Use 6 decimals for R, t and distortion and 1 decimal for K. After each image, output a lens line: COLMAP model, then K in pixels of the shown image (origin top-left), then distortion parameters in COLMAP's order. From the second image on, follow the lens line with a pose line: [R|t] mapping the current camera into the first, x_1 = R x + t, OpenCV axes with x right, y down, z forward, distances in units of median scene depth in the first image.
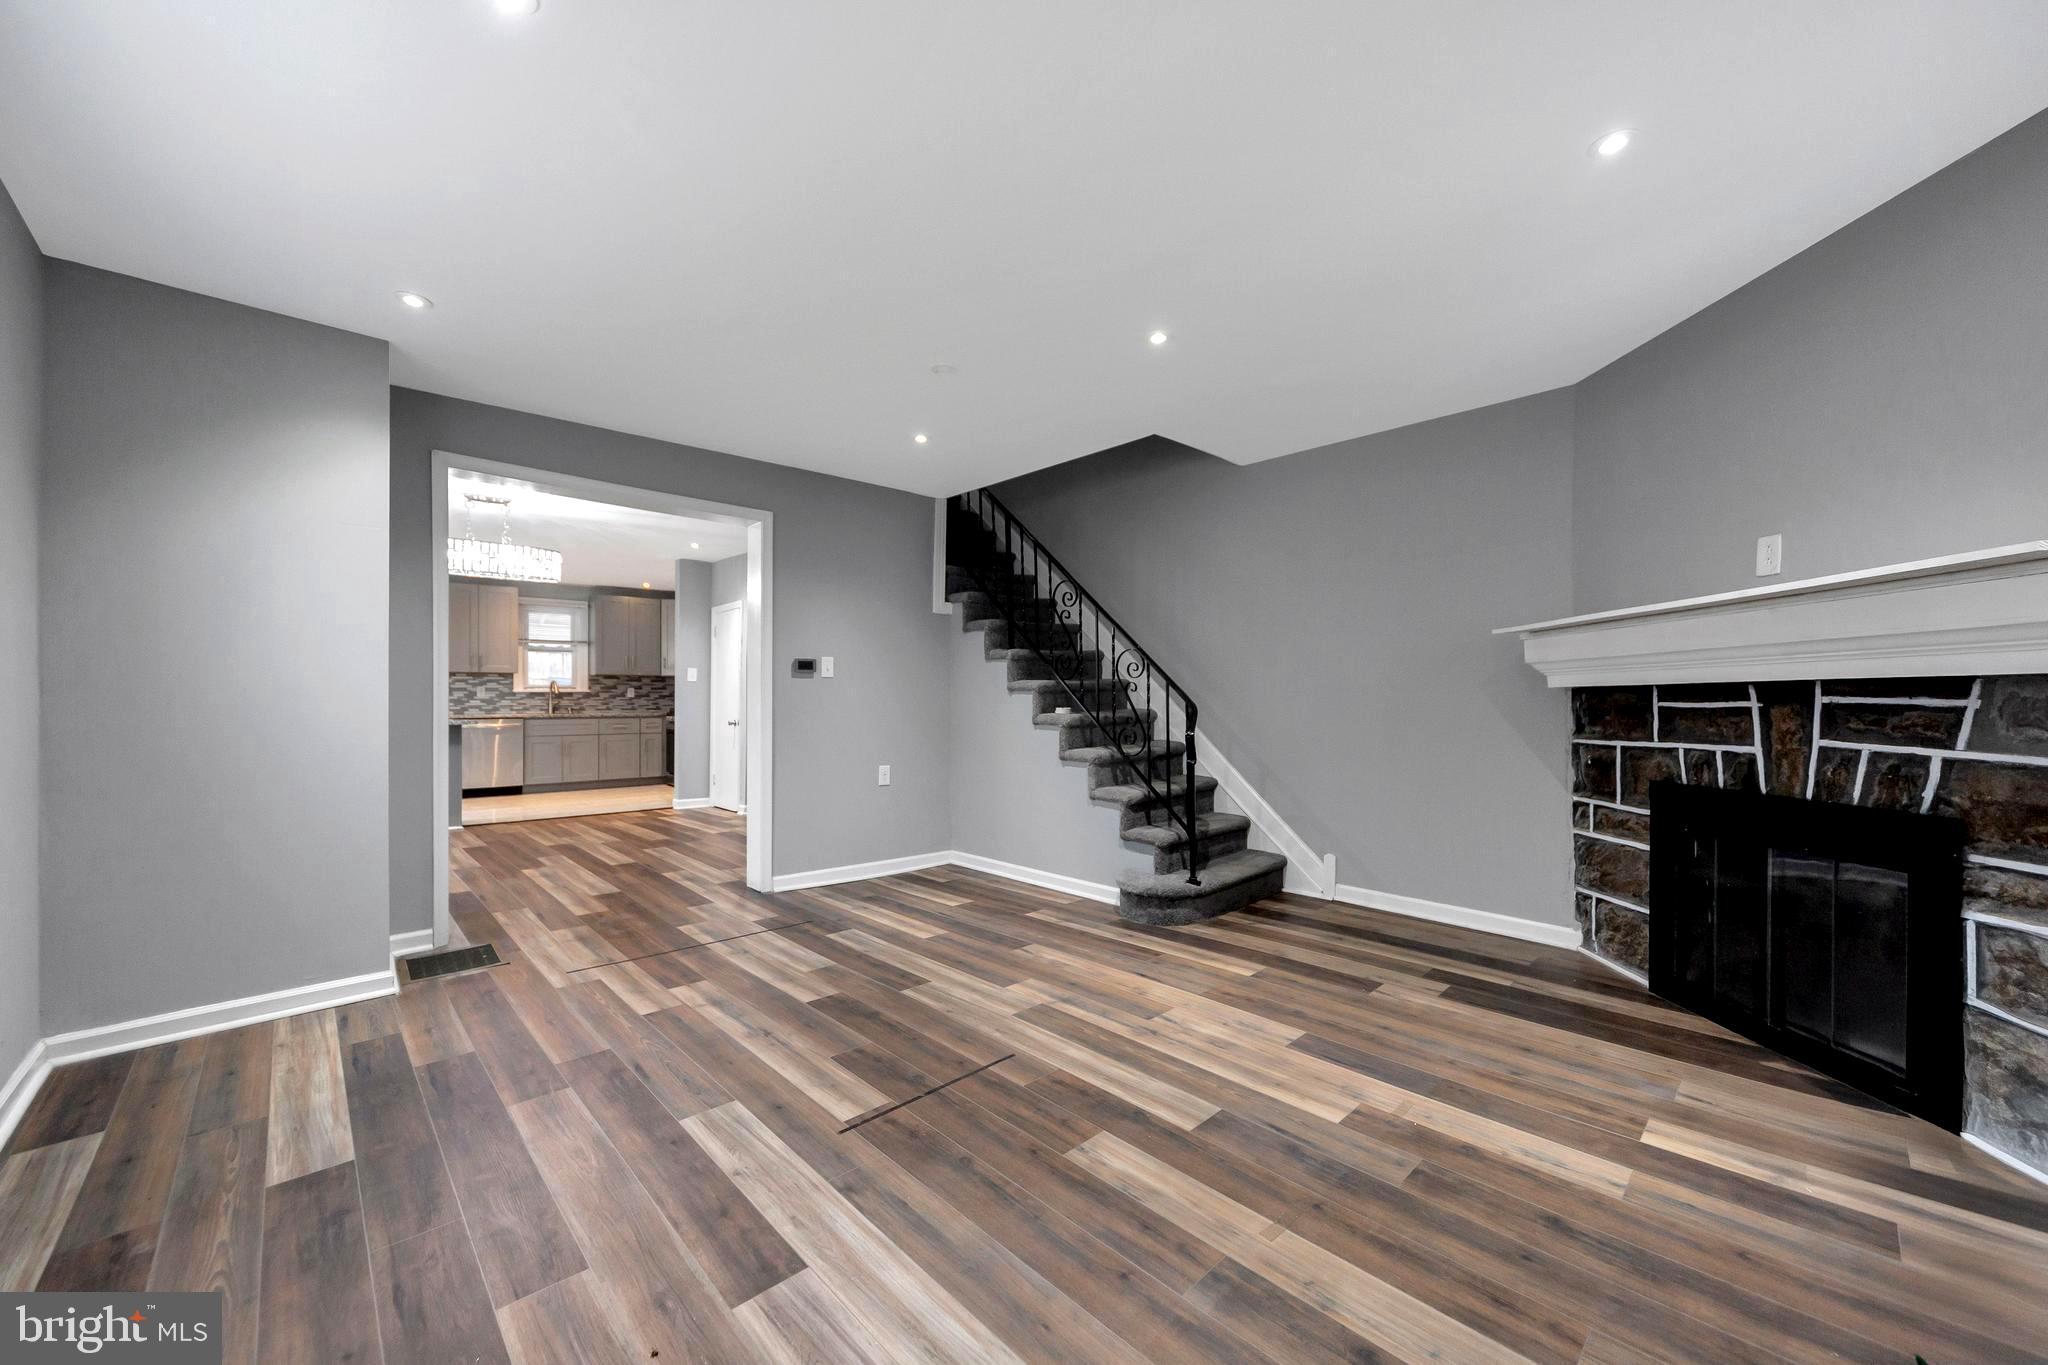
lens RADIAL K [[775.2, 0, 1032.3], [0, 775.2, 707.8], [0, 0, 1]] dist [0.000253, -0.000027]
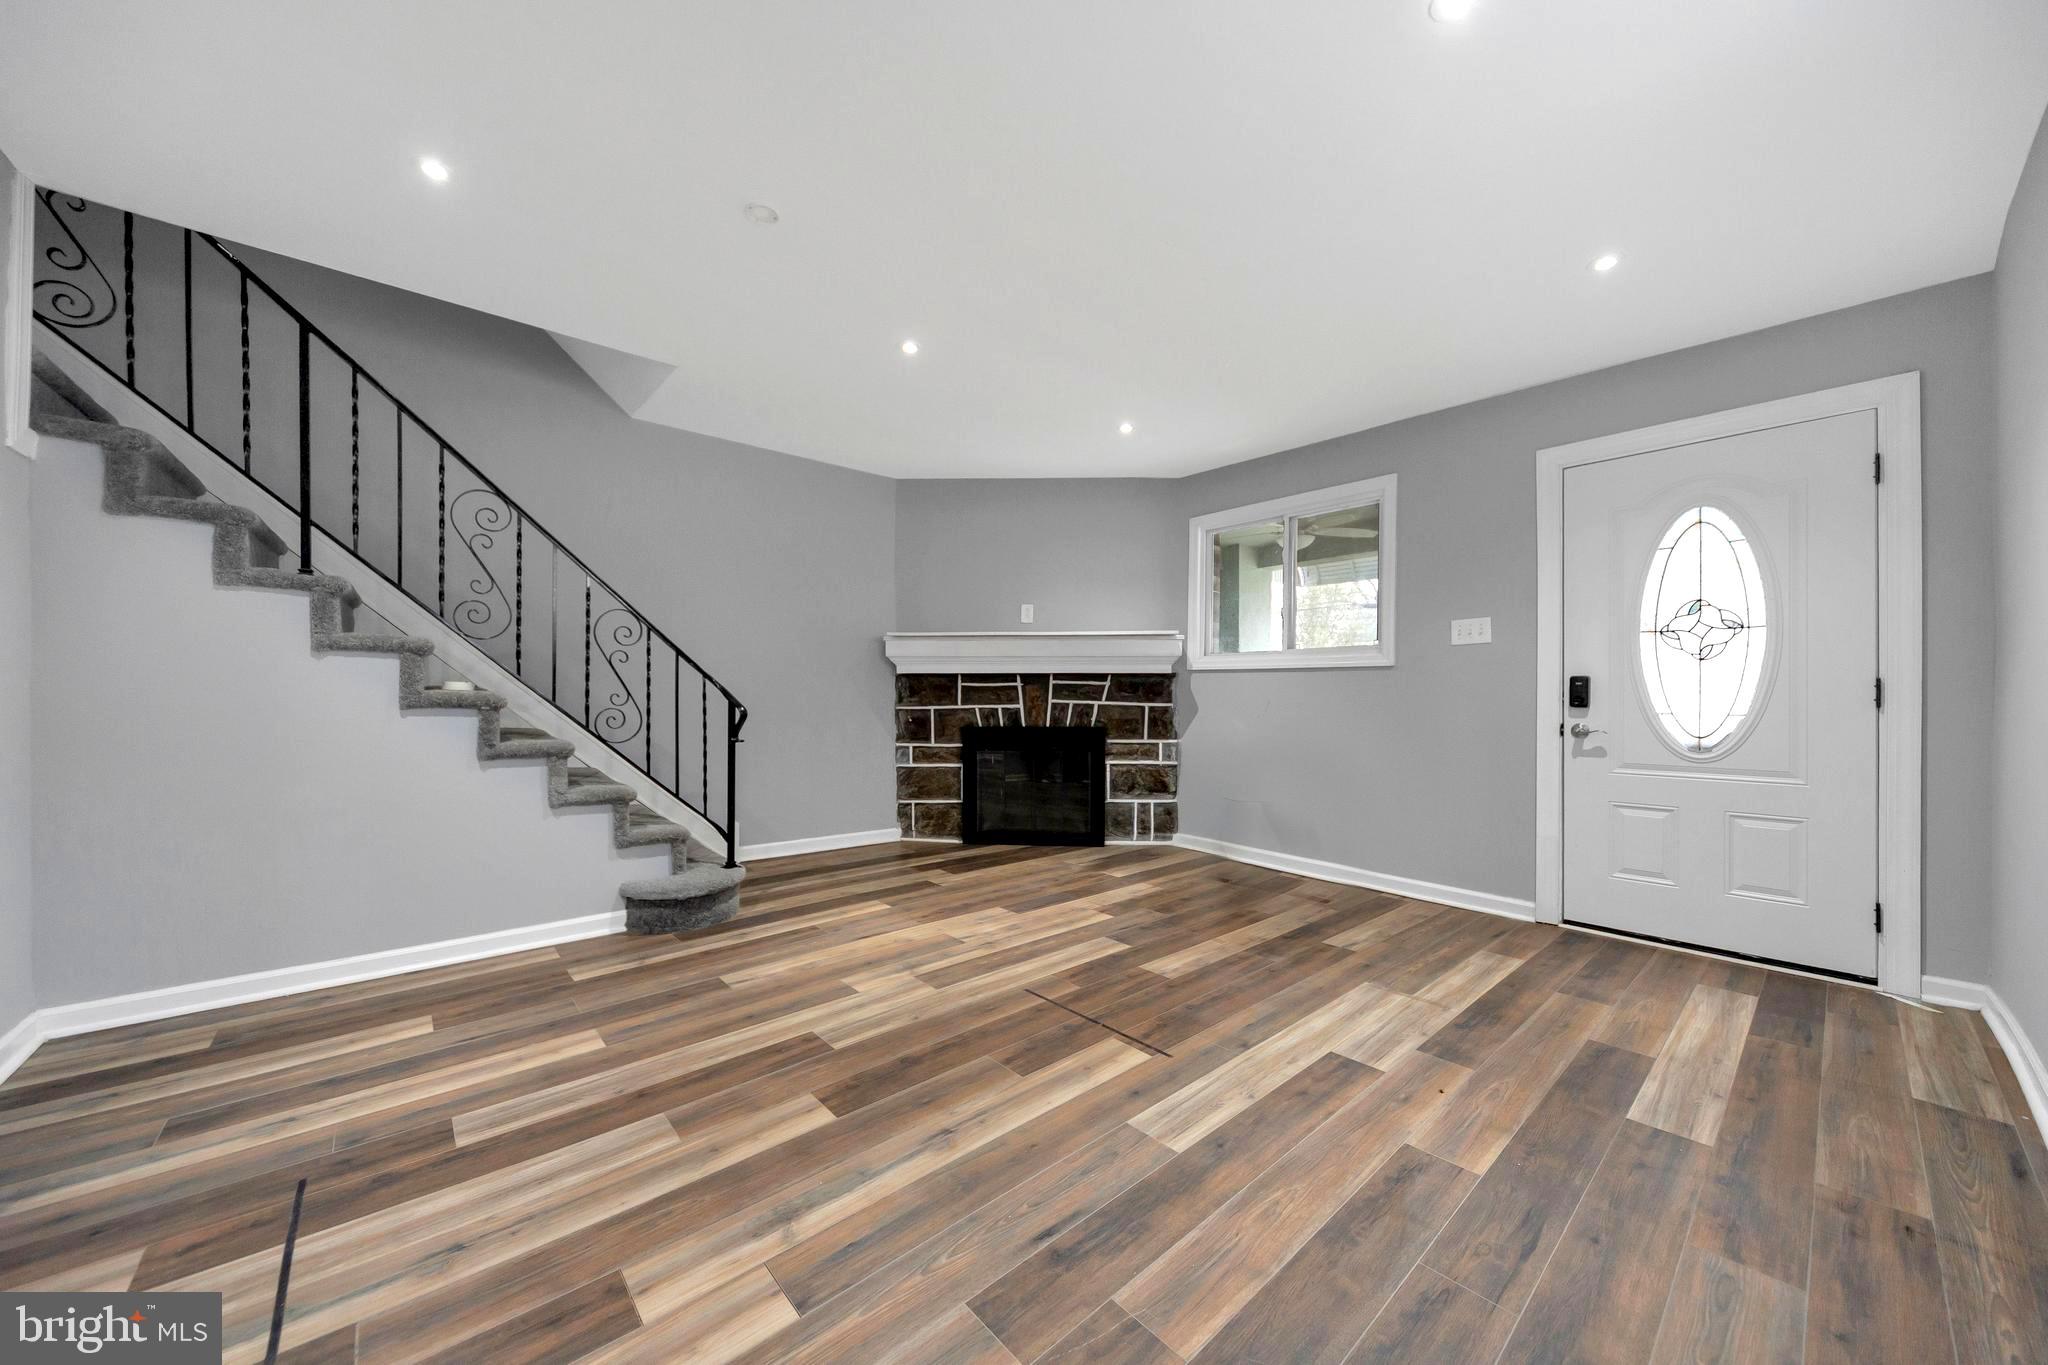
lens RADIAL K [[726.8, 0, 1022.2], [0, 726.8, 702.4], [0, 0, 1]] dist [-0.000171, -0.000017]
pose [[0.036444, -0.008268, 0.999302, -0.851769], [0.006967, 0.999944, 0.008019, 0.024302], [-0.999311, 0.006670, 0.036499, 0.777077]]
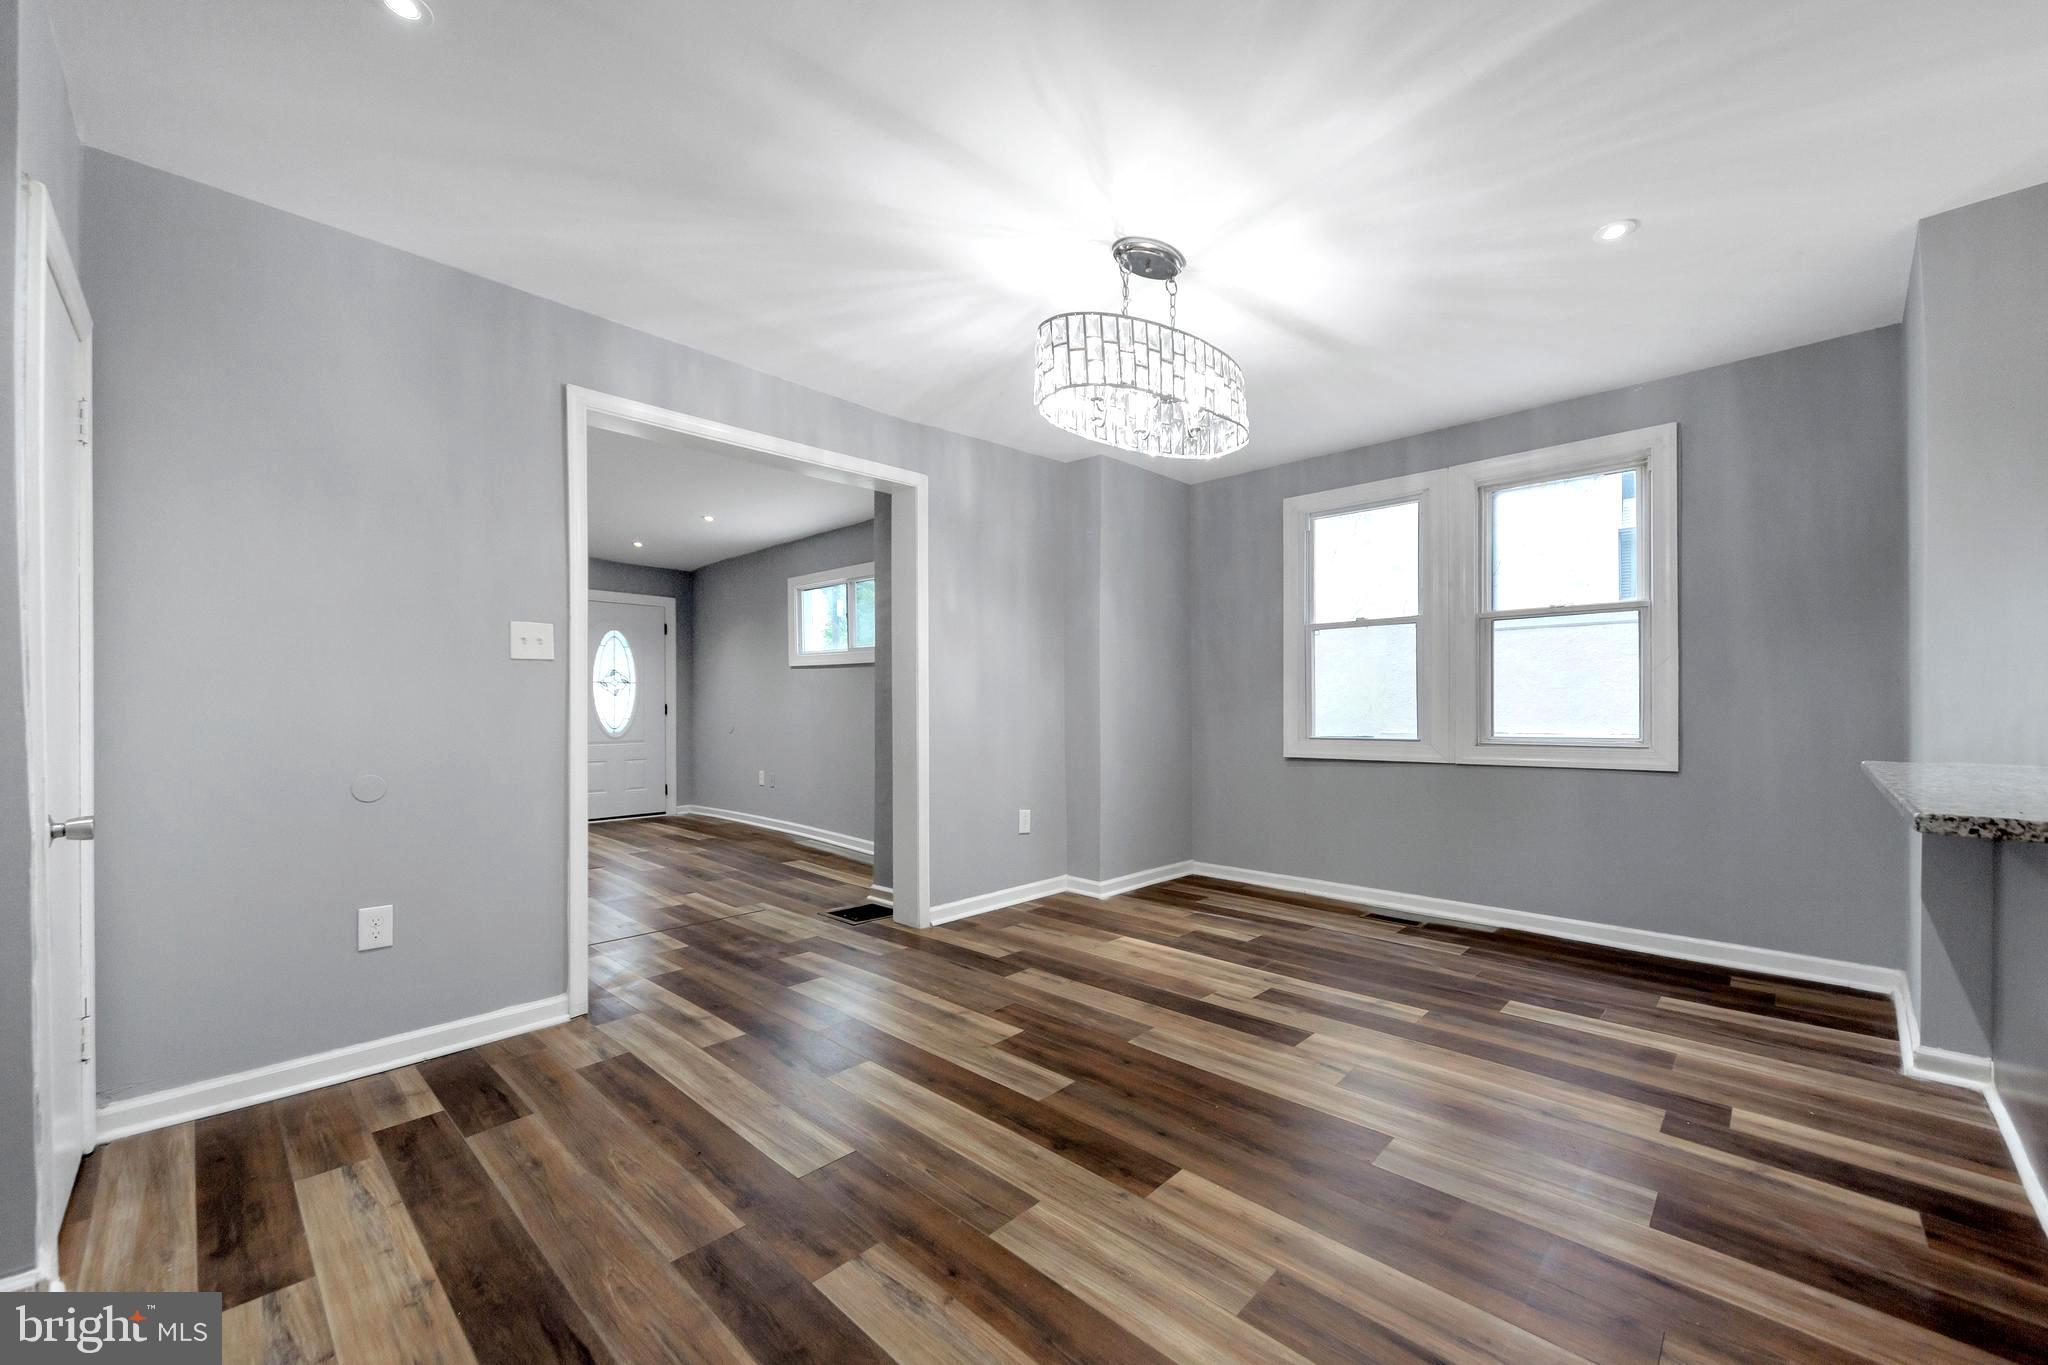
lens RADIAL K [[801.6, 0, 1026.6], [0, 801.6, 706.3], [0, 0, 1]] dist [0.000213, -0.000002]
pose [[-0.999223, -0.003059, -0.039296, -1.039689], [-0.003532, 0.999922, 0.011966, -0.020728], [0.039256, 0.012095, -0.999156, 2.489360]]
